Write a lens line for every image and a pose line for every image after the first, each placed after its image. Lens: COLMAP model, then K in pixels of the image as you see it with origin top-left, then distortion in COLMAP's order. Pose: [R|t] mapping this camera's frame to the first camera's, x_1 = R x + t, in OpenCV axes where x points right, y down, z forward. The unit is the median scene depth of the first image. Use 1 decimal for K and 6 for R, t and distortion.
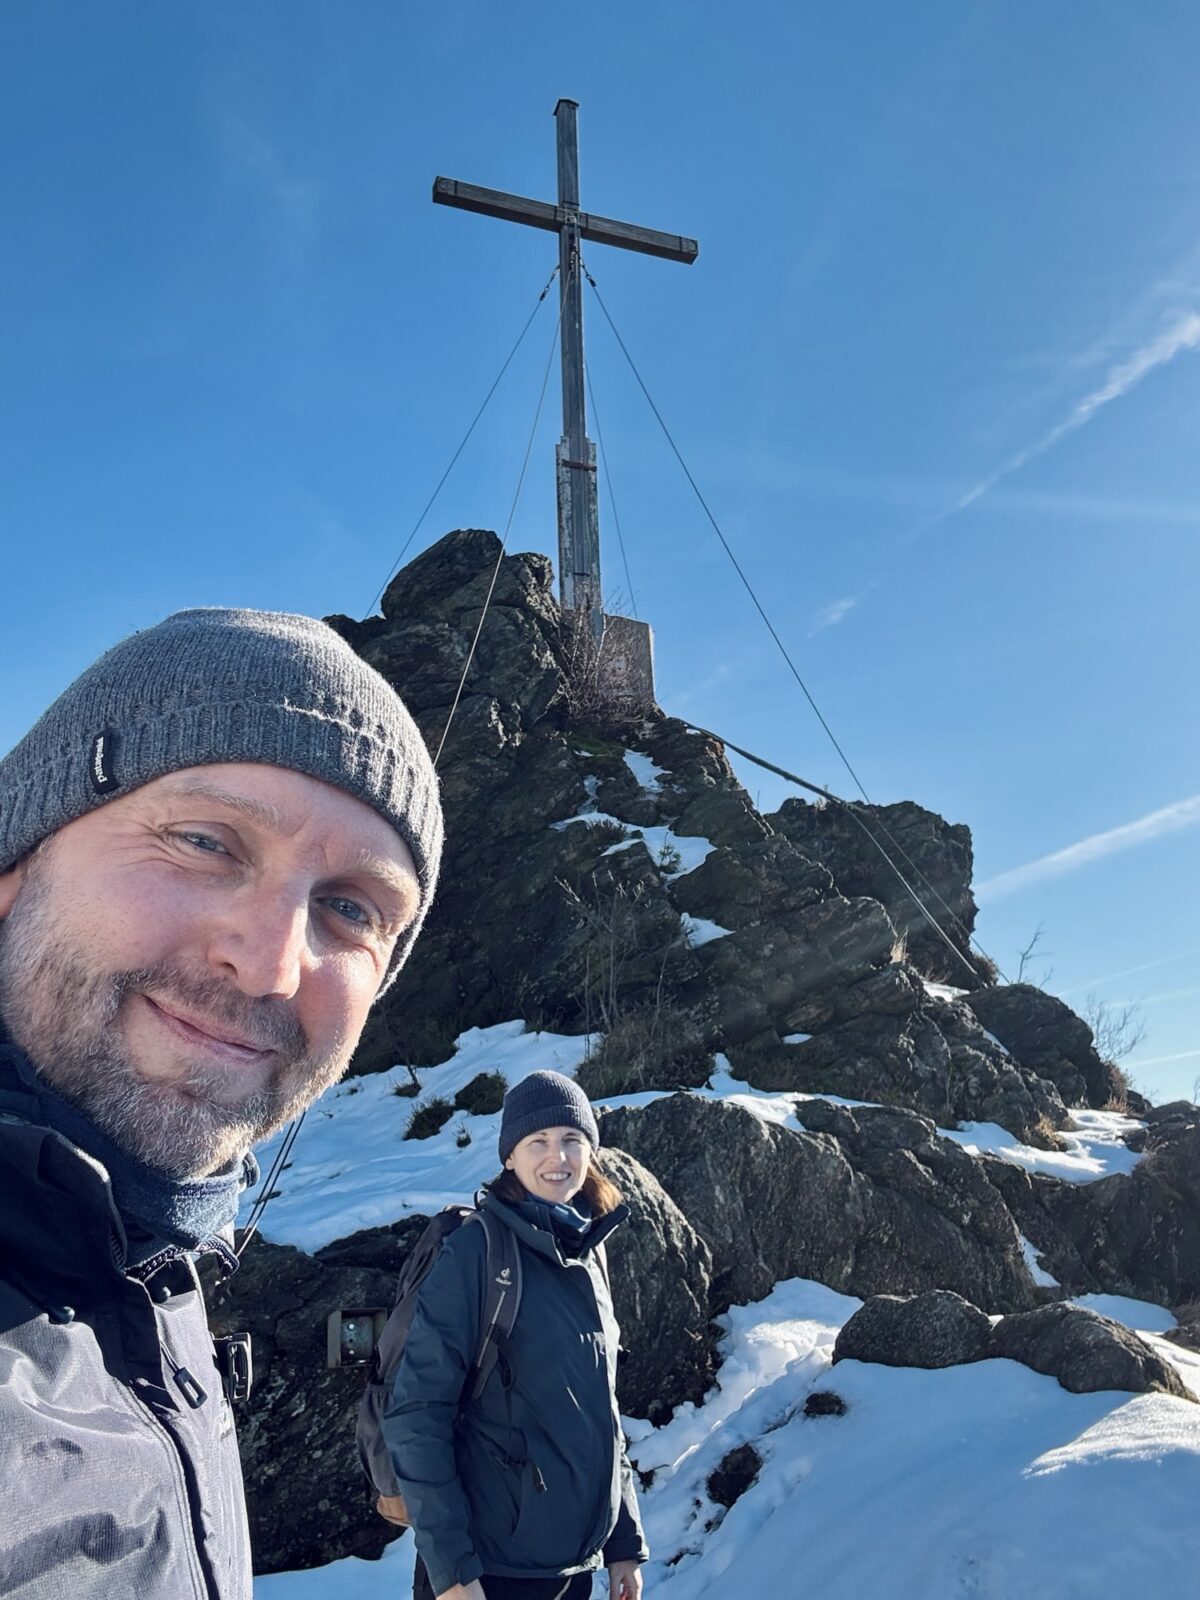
lens RADIAL K [[1402.4, 0, 600.0], [0, 1402.4, 800.0], [0, 0, 1]] dist [0.130668, -0.288021]
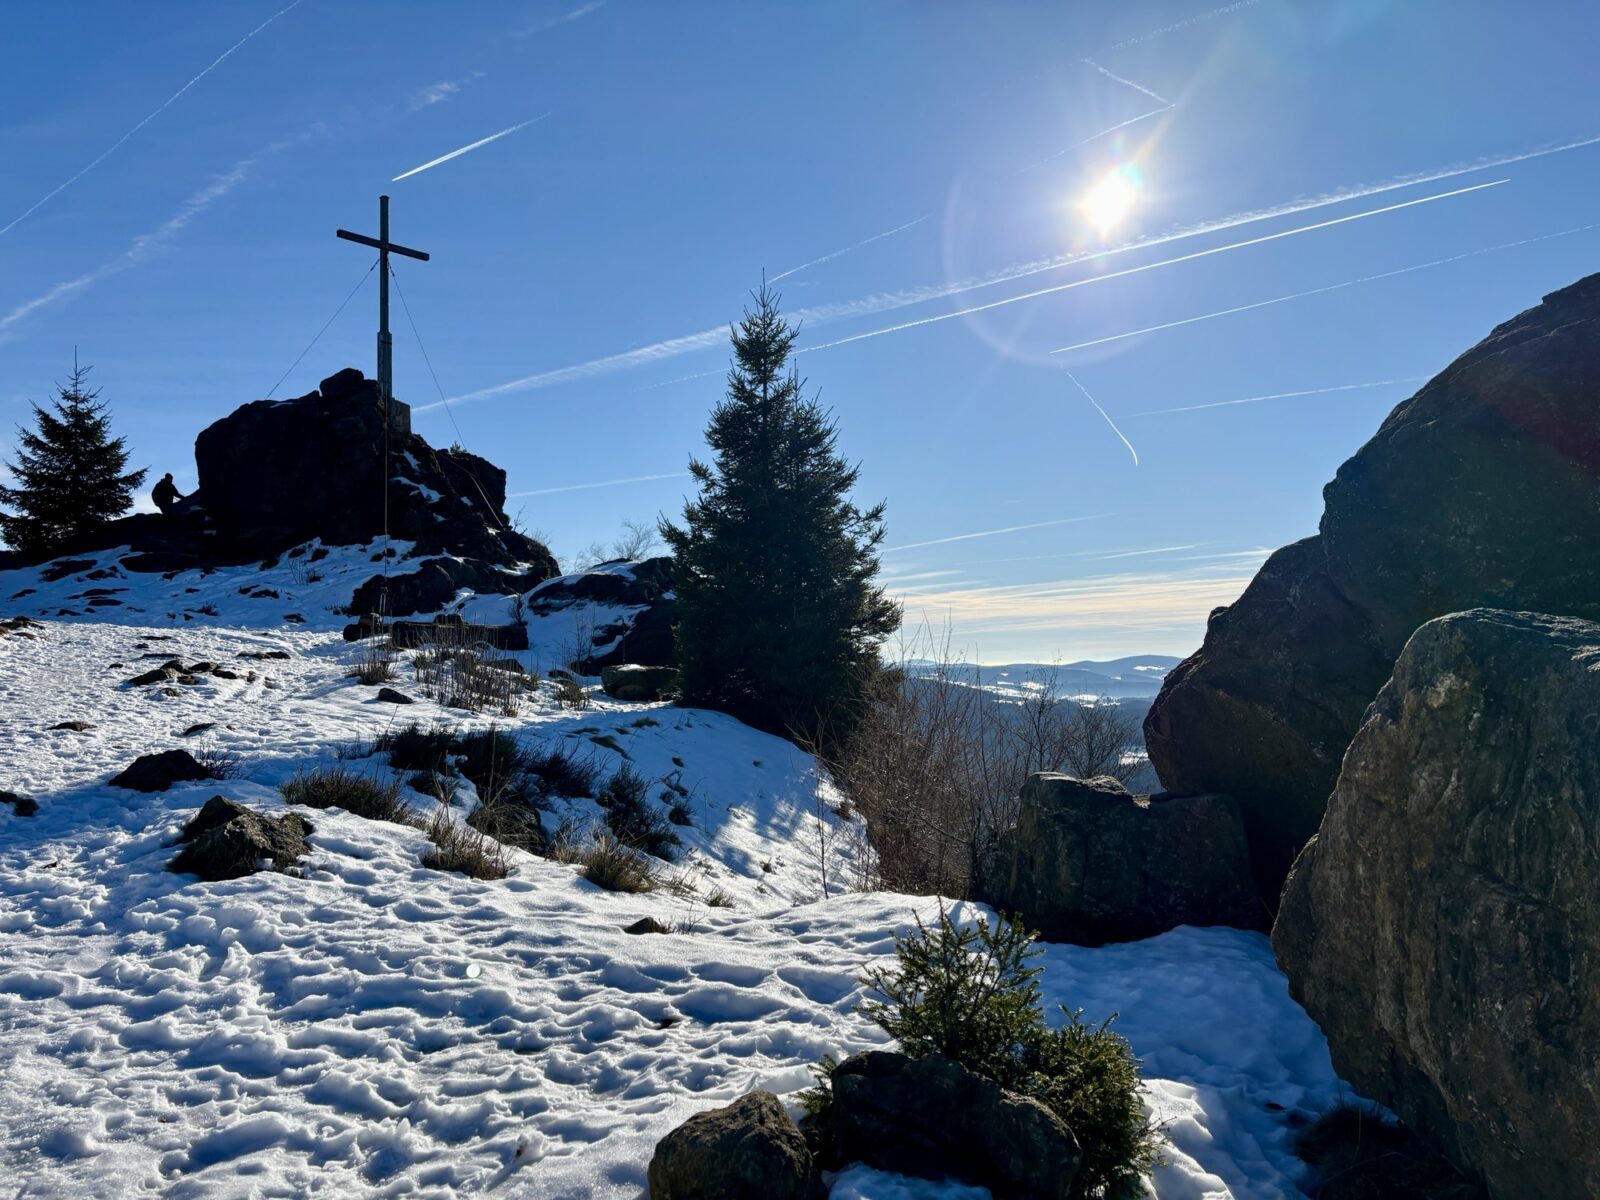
lens RADIAL K [[1187.4, 0, 800.0], [0, 1187.4, 600.0], [0, 0, 1]] dist [0.028808, -0.000955]
pose [[0.875976, 0.035688, 0.481032, -0.854924], [-0.155572, 0.964869, 0.211718, -0.739047], [-0.456577, -0.260295, 0.850755, -3.244902]]
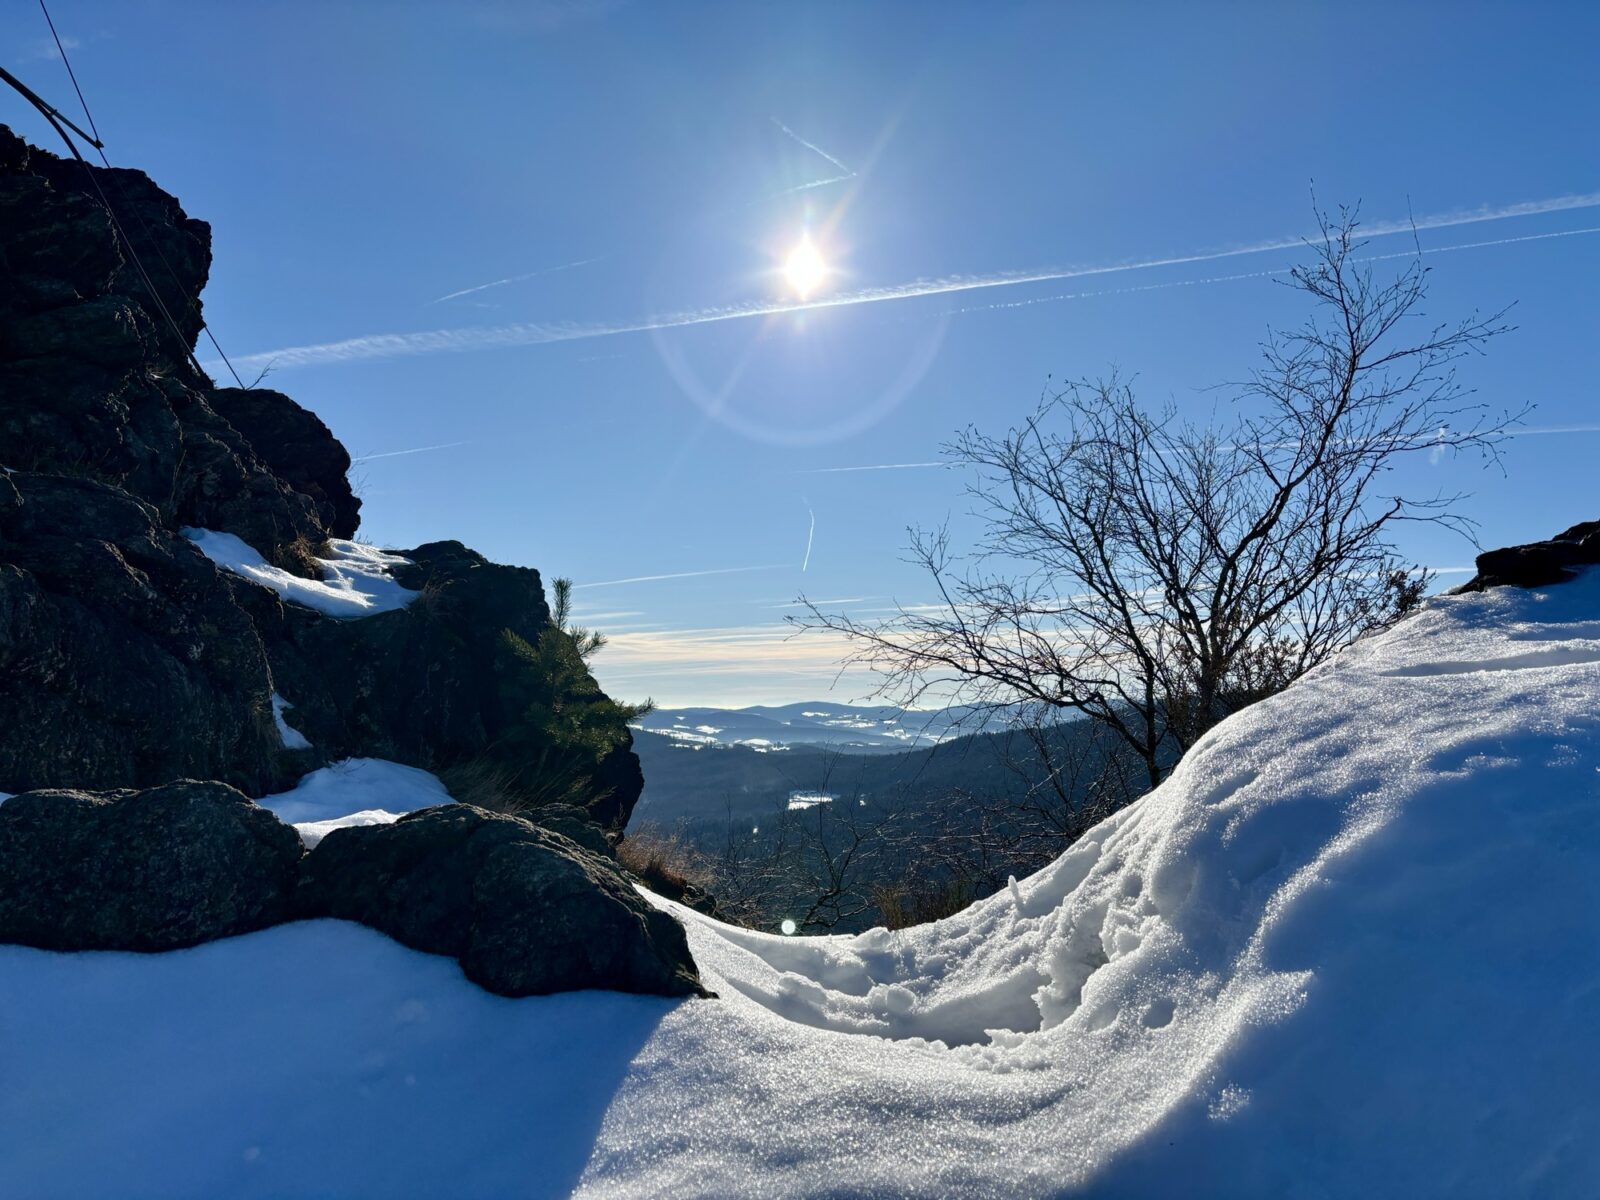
lens RADIAL K [[1187.4, 0, 800.0], [0, 1187.4, 600.0], [0, 0, 1]] dist [0.028808, -0.000955]
pose [[0.713844, 0.090086, 0.694486, 0.067075], [-0.241910, 0.962366, 0.123818, 0.126632], [-0.657195, -0.256390, 0.708772, 0.402541]]
